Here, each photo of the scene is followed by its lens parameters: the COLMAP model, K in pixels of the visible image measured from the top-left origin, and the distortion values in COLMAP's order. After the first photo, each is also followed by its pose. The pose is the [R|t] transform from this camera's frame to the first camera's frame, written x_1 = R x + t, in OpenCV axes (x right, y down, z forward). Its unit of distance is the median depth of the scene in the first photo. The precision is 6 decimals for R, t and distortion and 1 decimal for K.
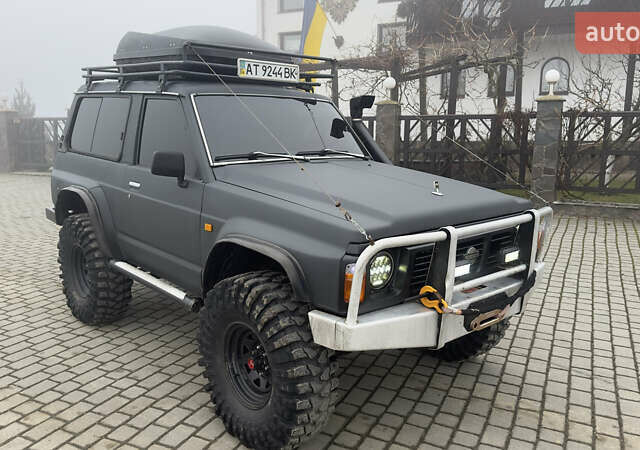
lens RADIAL K [[556.5, 0, 321.7], [0, 556.5, 225.7], [0, 0, 1]] dist [0.176192, -0.313491]
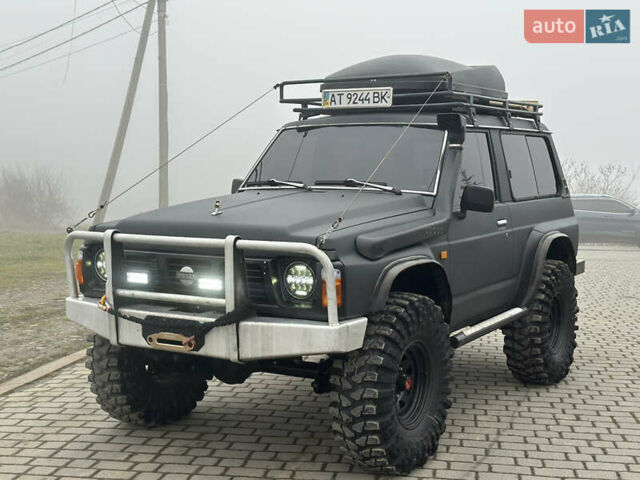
lens RADIAL K [[893.9, 0, 320.0], [0, 893.9, 240.0], [0, 0, 1]] dist [0.154045, -0.096905]
pose [[0.265294, 0.054067, -0.962650, 1.356851], [-0.187512, 0.982256, 0.003493, -0.040863], [0.945758, 0.179582, 0.270725, 0.601885]]
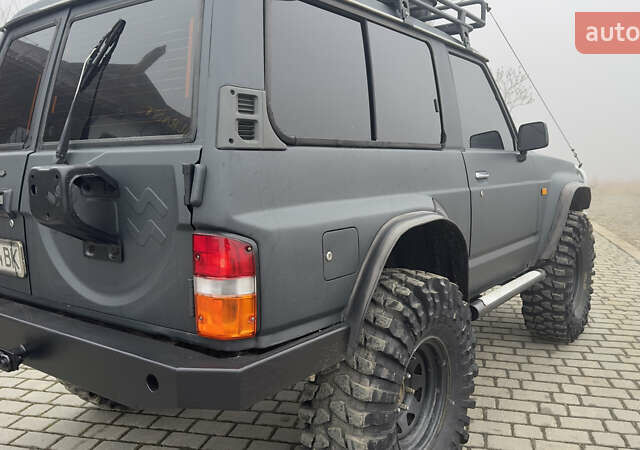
lens RADIAL K [[556.5, 0, 321.7], [0, 556.5, 225.7], [0, 0, 1]] dist [0.176192, -0.313491]
pose [[-0.207612, -0.135117, 0.968835, -0.994672], [0.202682, 0.962980, 0.177734, -0.180287], [-0.956984, 0.233265, -0.172540, 1.353978]]
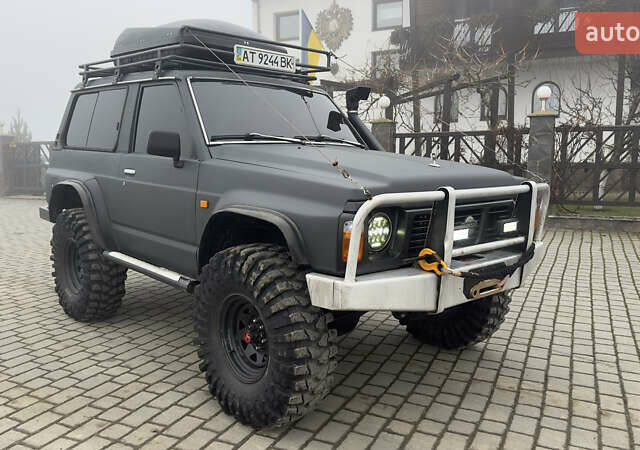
lens RADIAL K [[555.9, 0, 326.2], [0, 555.9, 225.2], [0, 0, 1]] dist [0.178973, -0.318438]
pose [[0.999878, -0.006359, 0.014267, -0.001151], [0.007196, 0.998211, -0.059355, 0.083987], [-0.013864, 0.059451, 0.998135, 0.010430]]
